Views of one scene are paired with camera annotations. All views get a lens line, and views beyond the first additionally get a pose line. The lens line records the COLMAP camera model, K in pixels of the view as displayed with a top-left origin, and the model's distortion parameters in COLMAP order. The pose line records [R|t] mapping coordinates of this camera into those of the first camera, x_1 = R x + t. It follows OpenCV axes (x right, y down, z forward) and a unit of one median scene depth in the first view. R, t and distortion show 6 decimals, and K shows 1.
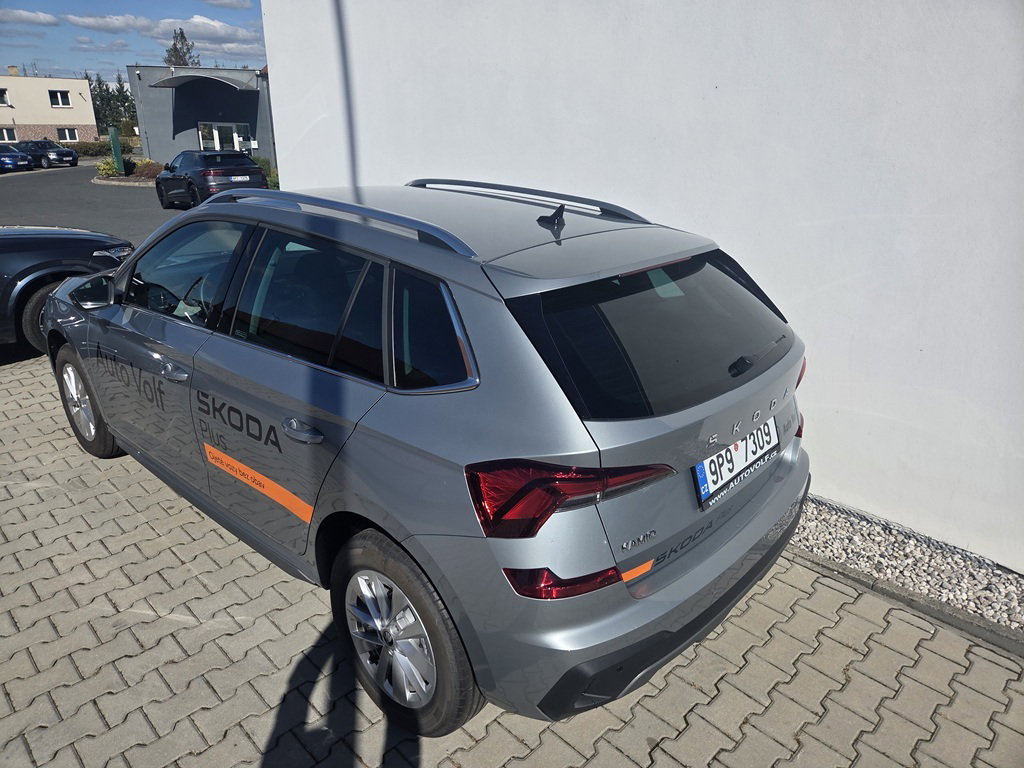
lens RADIAL K [[694.2, 0, 513.7], [0, 694.2, 386.4], [0, 0, 1]] dist [0.035959, -0.039718]
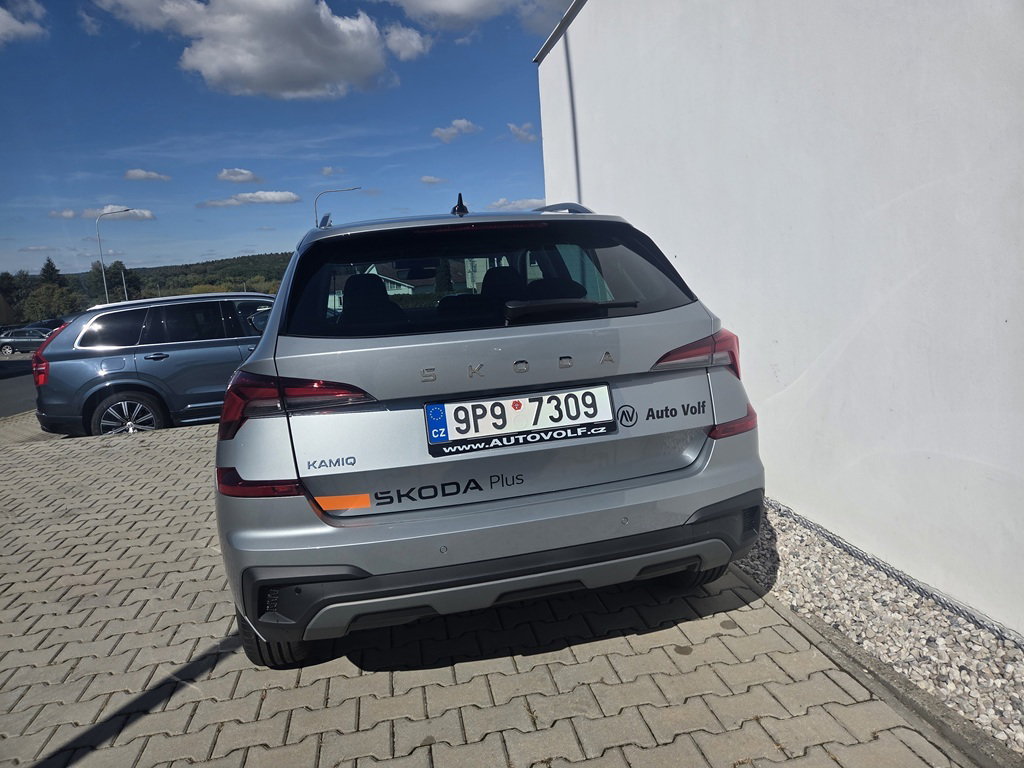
lens RADIAL K [[694.2, 0, 509.4], [0, 694.2, 379.1], [0, 0, 1]] dist [0.035959, -0.039718]
pose [[0.821639, 0.007911, -0.569953, 0.787982], [-0.122574, 0.978963, -0.163114, 0.193086], [0.556673, 0.203882, 0.805324, 0.248331]]
